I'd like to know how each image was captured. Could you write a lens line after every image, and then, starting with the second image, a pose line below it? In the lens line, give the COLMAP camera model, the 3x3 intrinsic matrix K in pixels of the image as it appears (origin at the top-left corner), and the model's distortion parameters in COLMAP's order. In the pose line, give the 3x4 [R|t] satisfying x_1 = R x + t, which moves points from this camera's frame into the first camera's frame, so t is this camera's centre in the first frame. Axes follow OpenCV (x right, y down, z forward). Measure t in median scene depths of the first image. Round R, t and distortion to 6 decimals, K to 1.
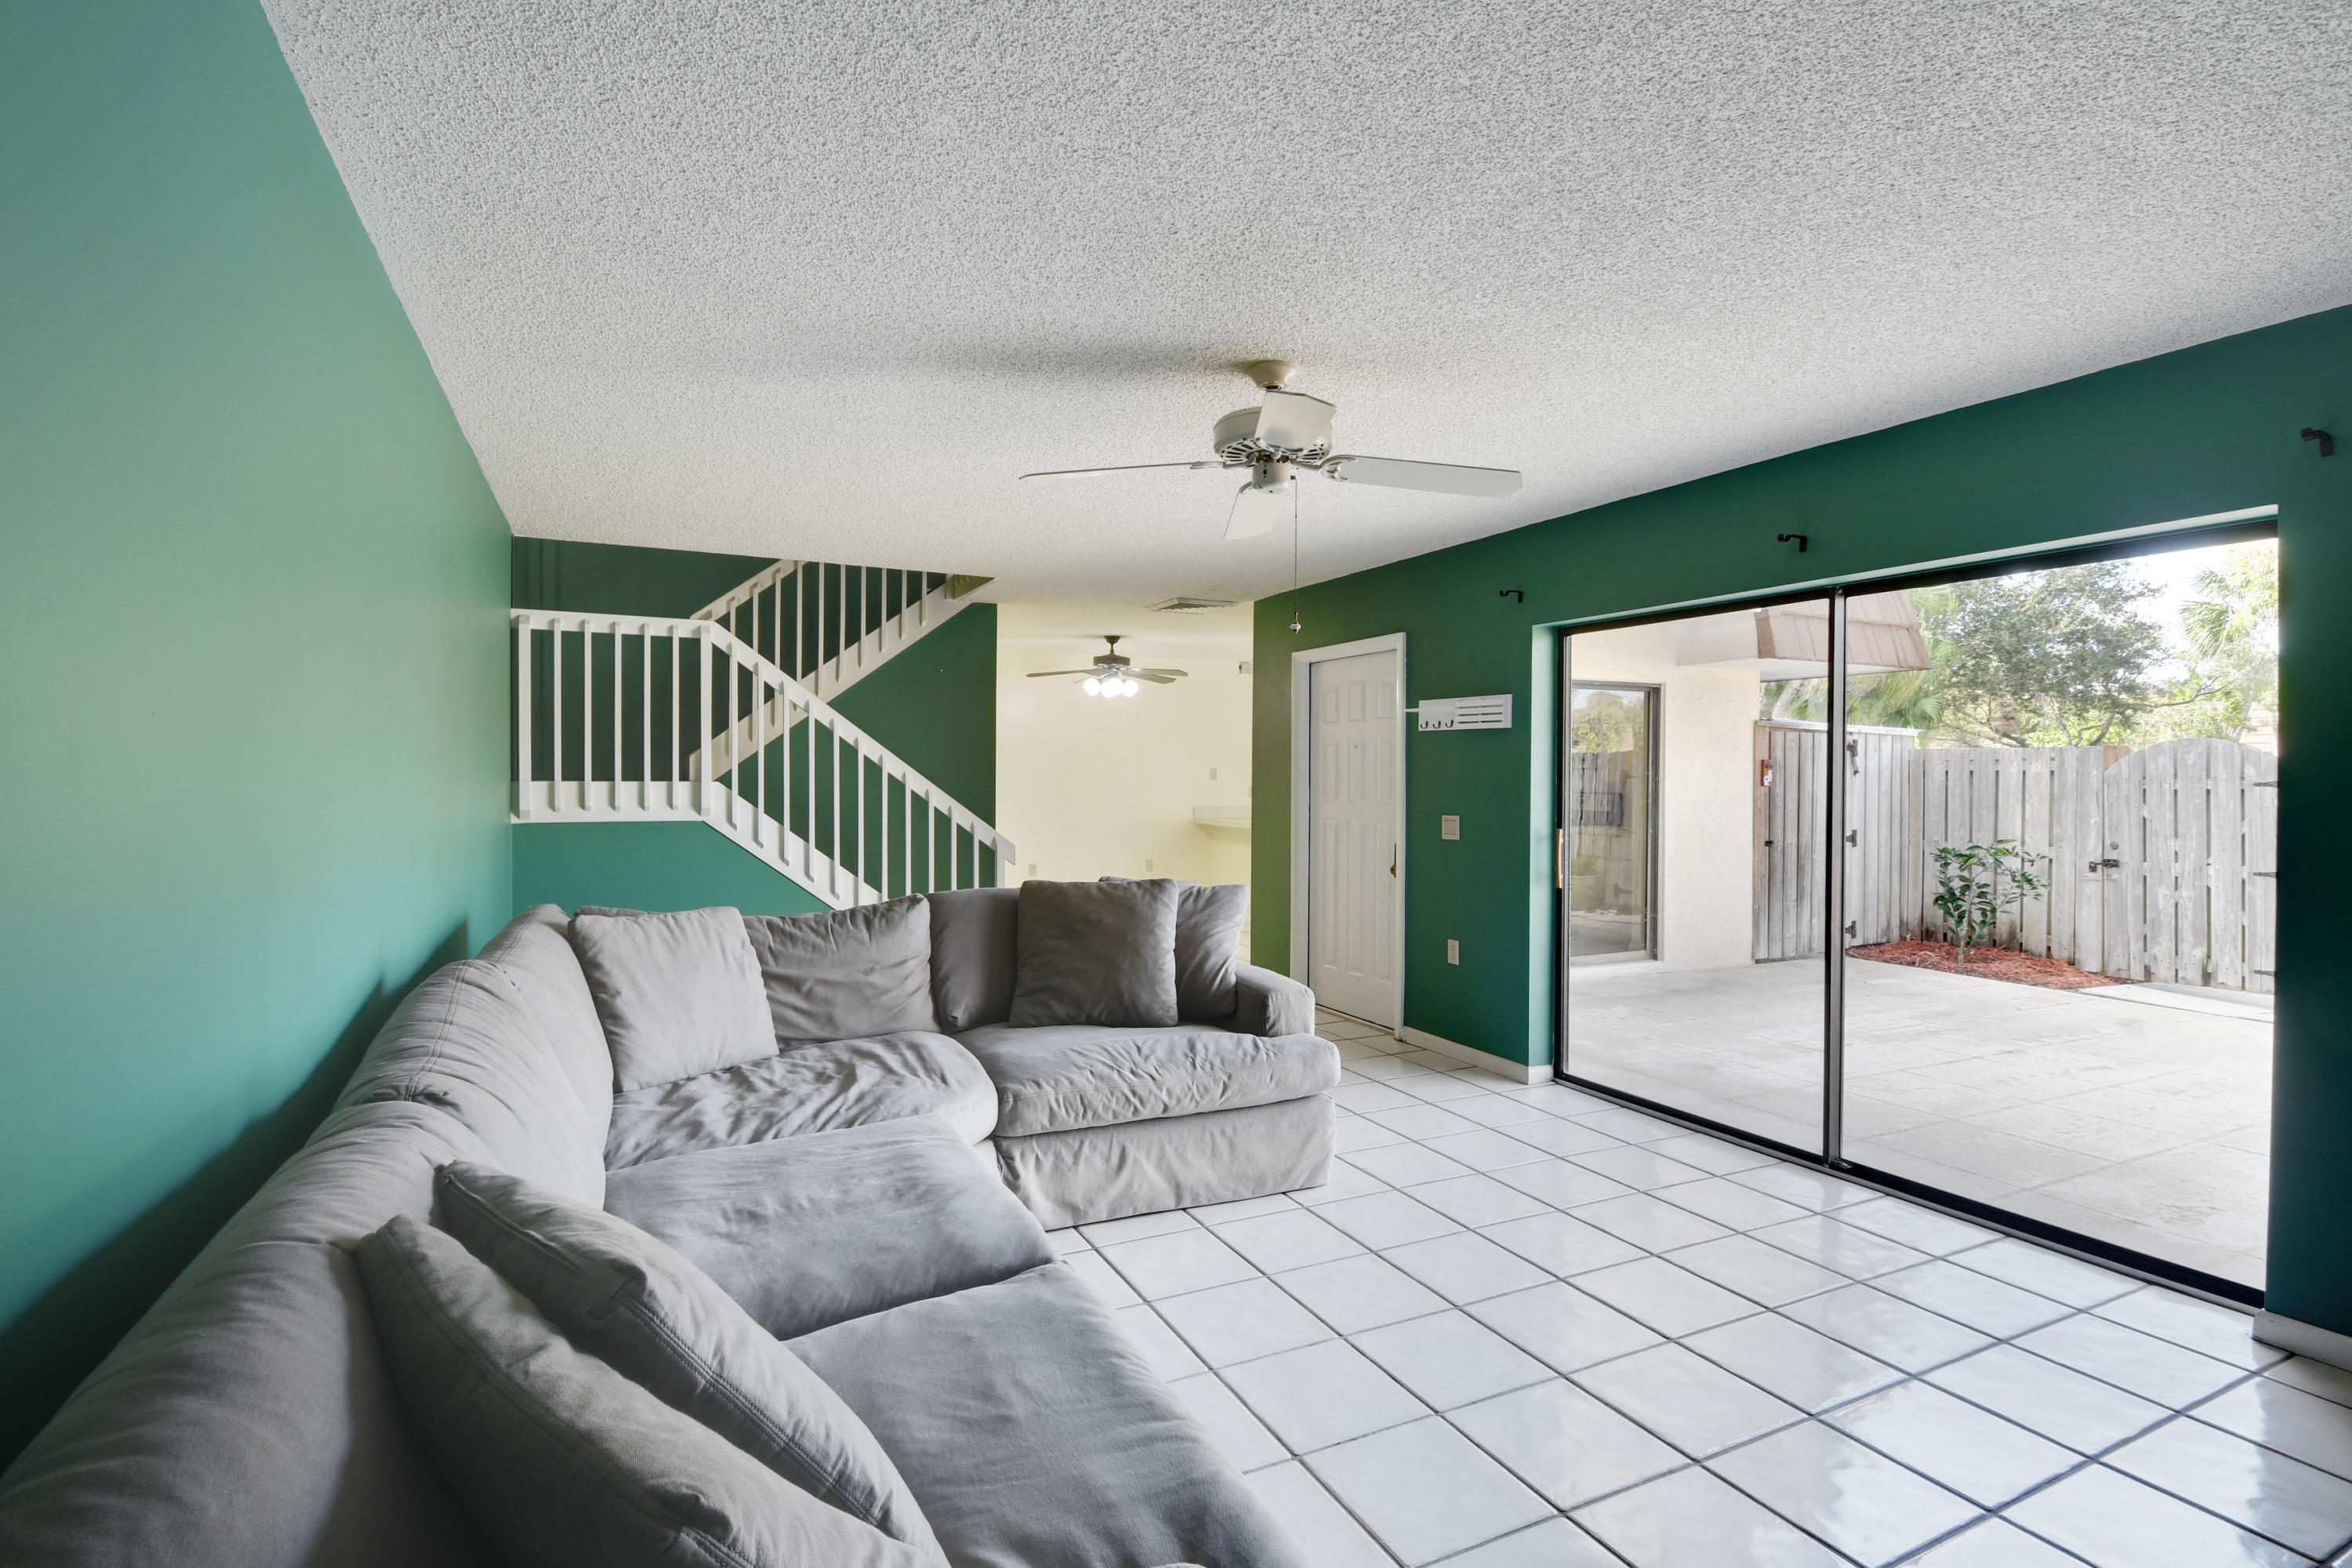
lens RADIAL K [[1121.6, 0, 1163.7], [0, 1121.6, 801.6], [0, 0, 1]] dist [-0.010811, -0.007756]
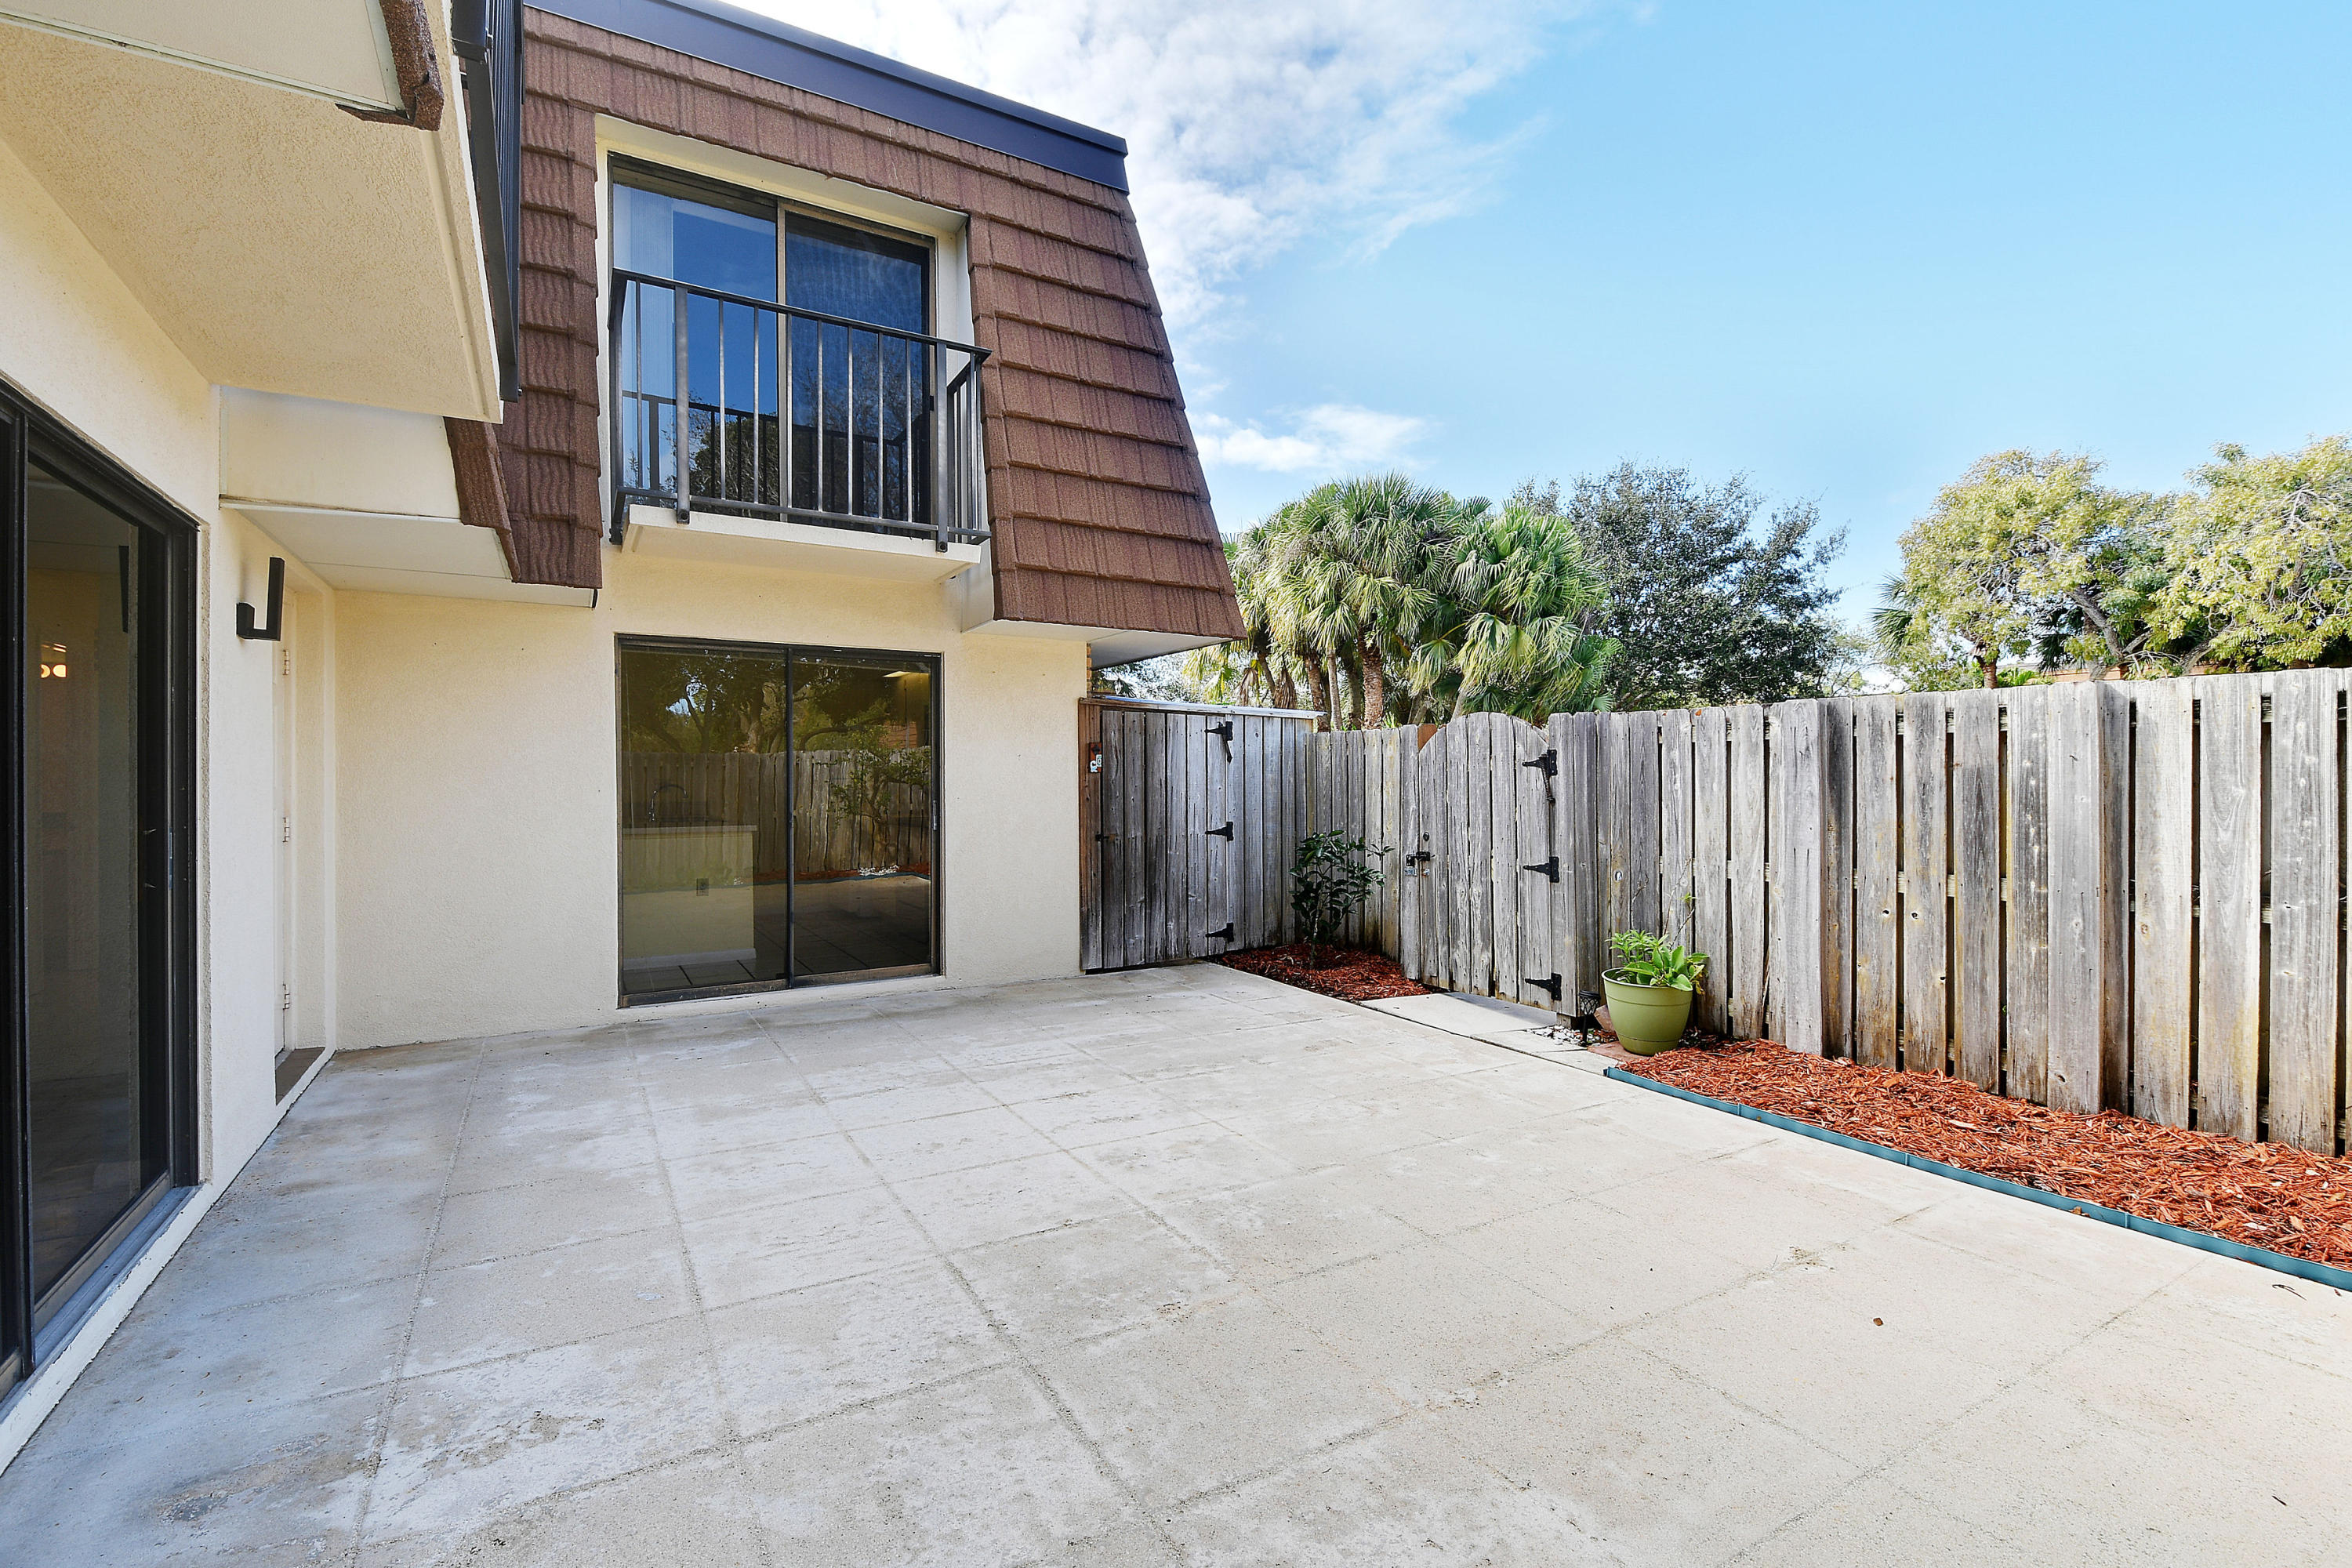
lens RADIAL K [[1055.8, 0, 1180.0], [0, 1055.8, 787.5], [0, 0, 1]] dist [0.001239, -0.010155]
pose [[0.995422, -0.006117, 0.095384, 0.549477], [0.007658, 0.999846, -0.015803, 0.011712], [-0.095272, 0.016461, 0.995315, 0.168393]]
